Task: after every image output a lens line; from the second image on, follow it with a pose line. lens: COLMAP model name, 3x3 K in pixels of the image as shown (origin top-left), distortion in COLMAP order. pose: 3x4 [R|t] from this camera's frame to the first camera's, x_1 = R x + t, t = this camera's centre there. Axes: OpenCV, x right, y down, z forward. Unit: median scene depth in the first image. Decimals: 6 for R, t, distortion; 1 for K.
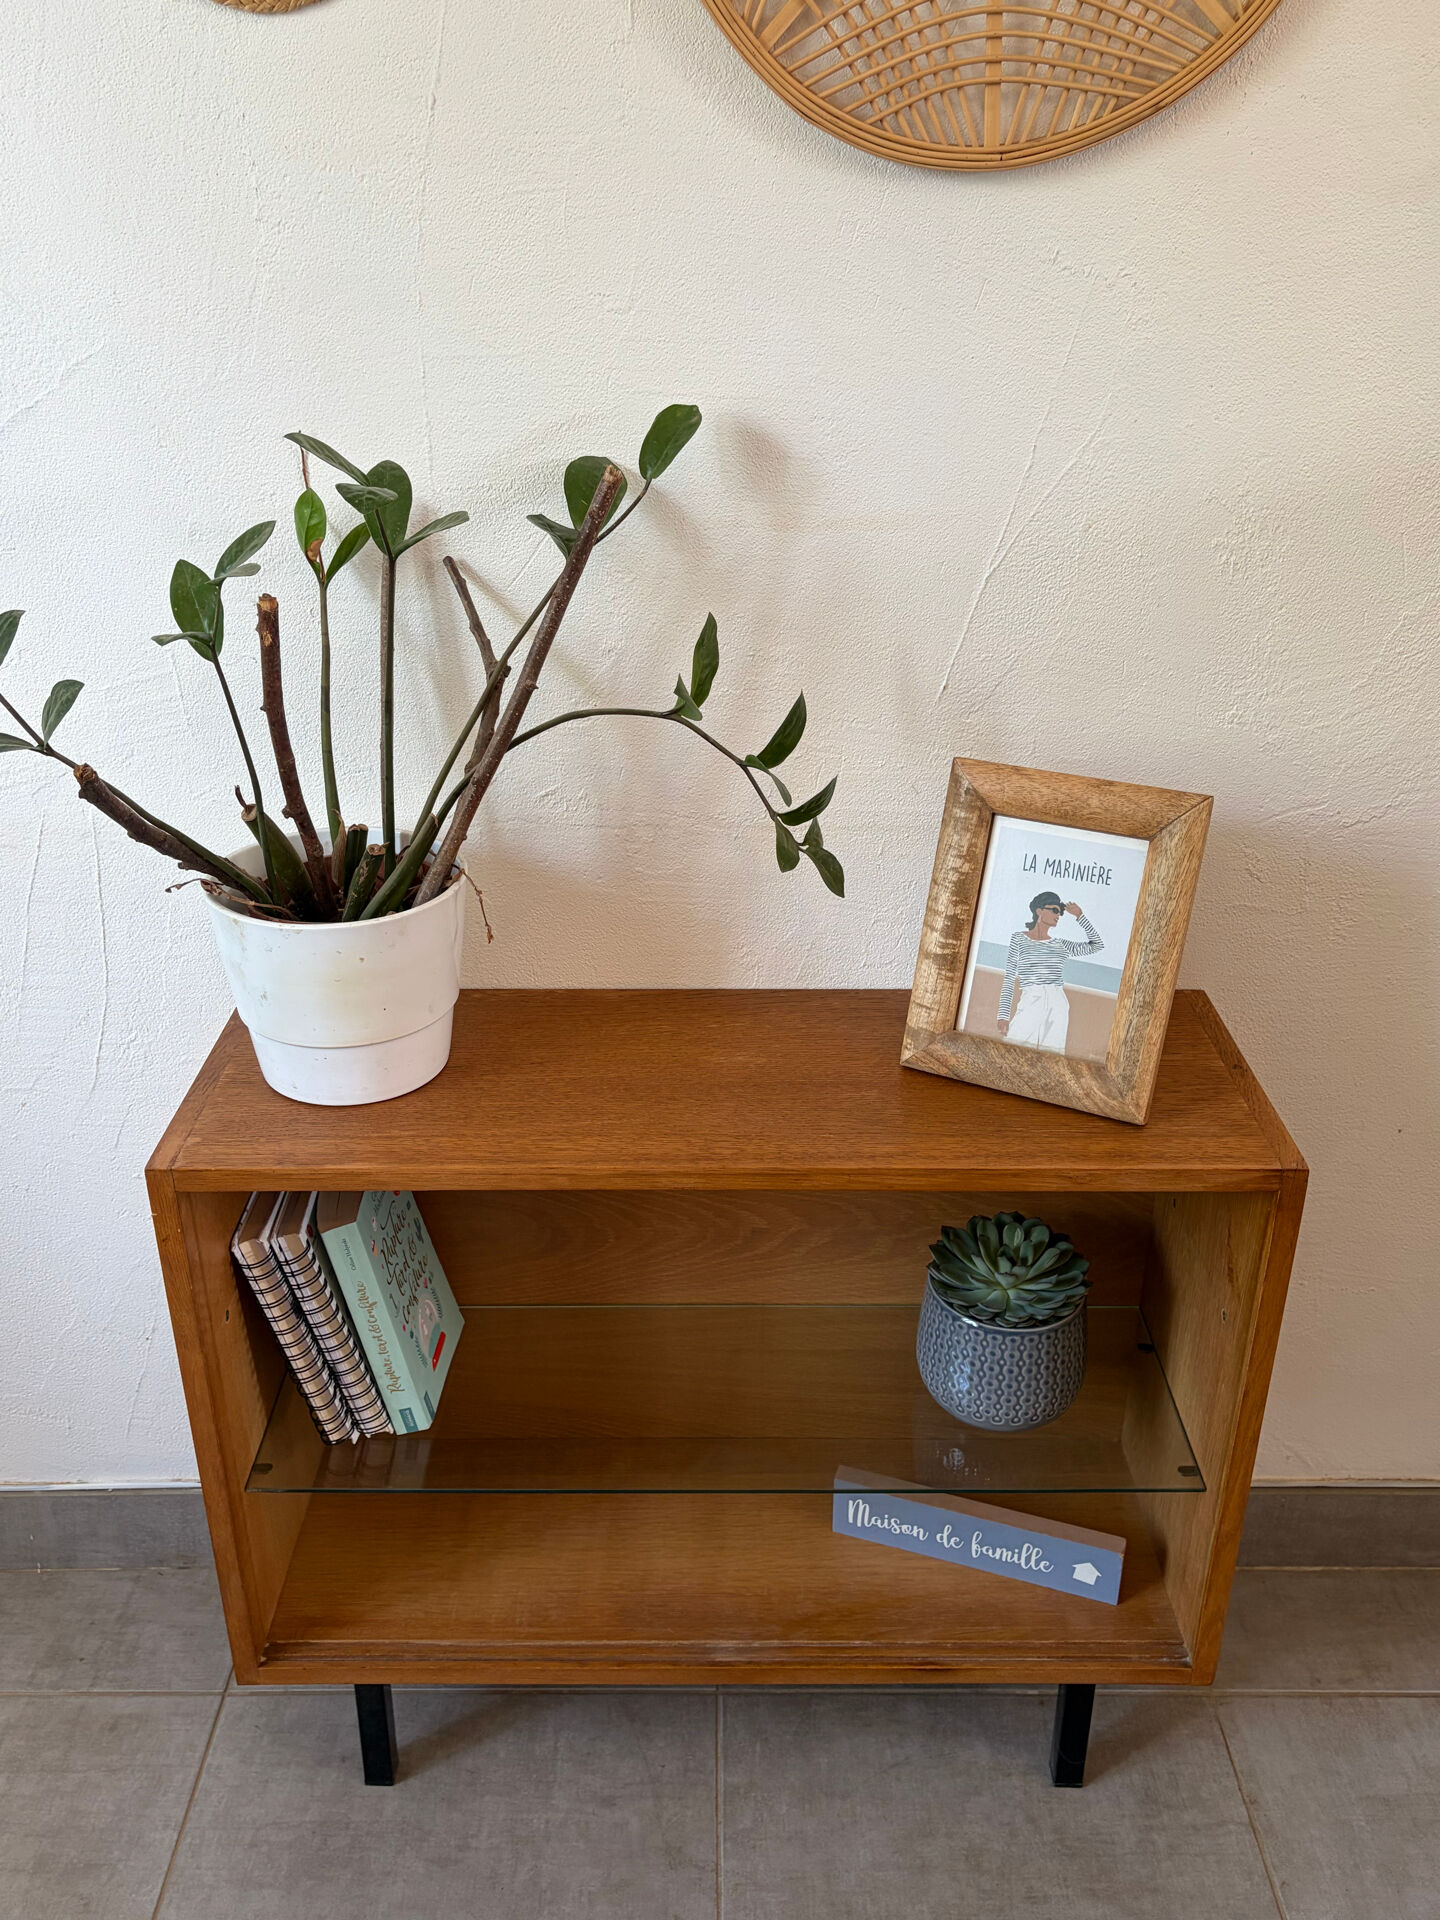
lens RADIAL K [[1624.3, 0, 716.8], [0, 1624.3, 967.1], [0, 0, 1]] dist [0.031225, -0.012505]
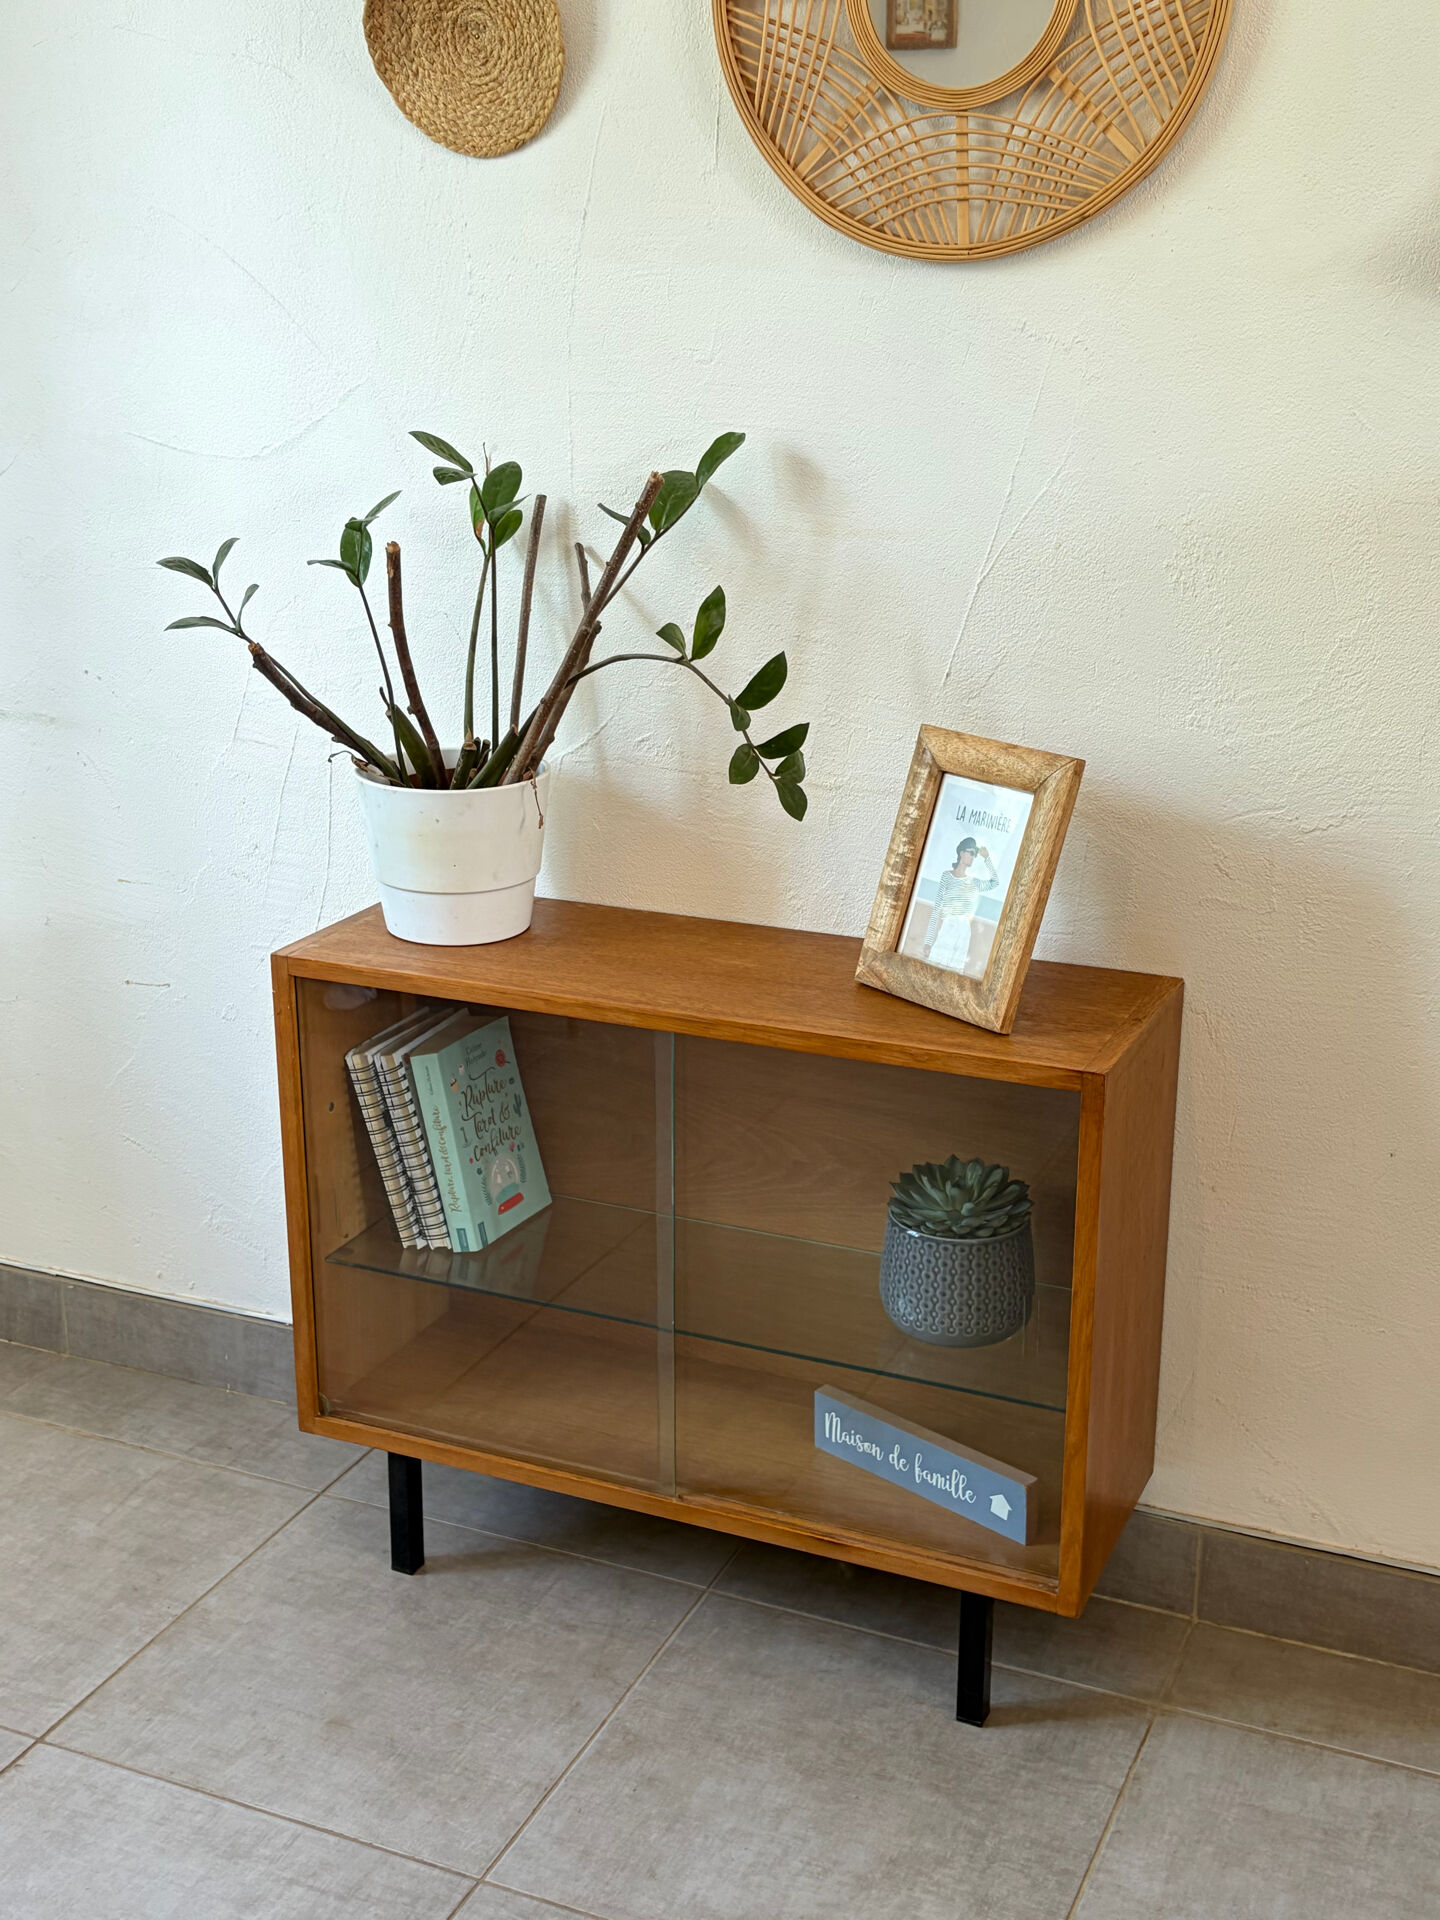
lens RADIAL K [[2244.8, 0, 723.9], [0, 2244.8, 976.0], [0, 0, 1]] dist [0.149907, -0.441480]
pose [[0.914201, 0.124754, -0.385580, 0.614223], [-0.178234, 0.978254, -0.106077, 0.232025], [0.363962, 0.165699, 0.916556, -0.497738]]
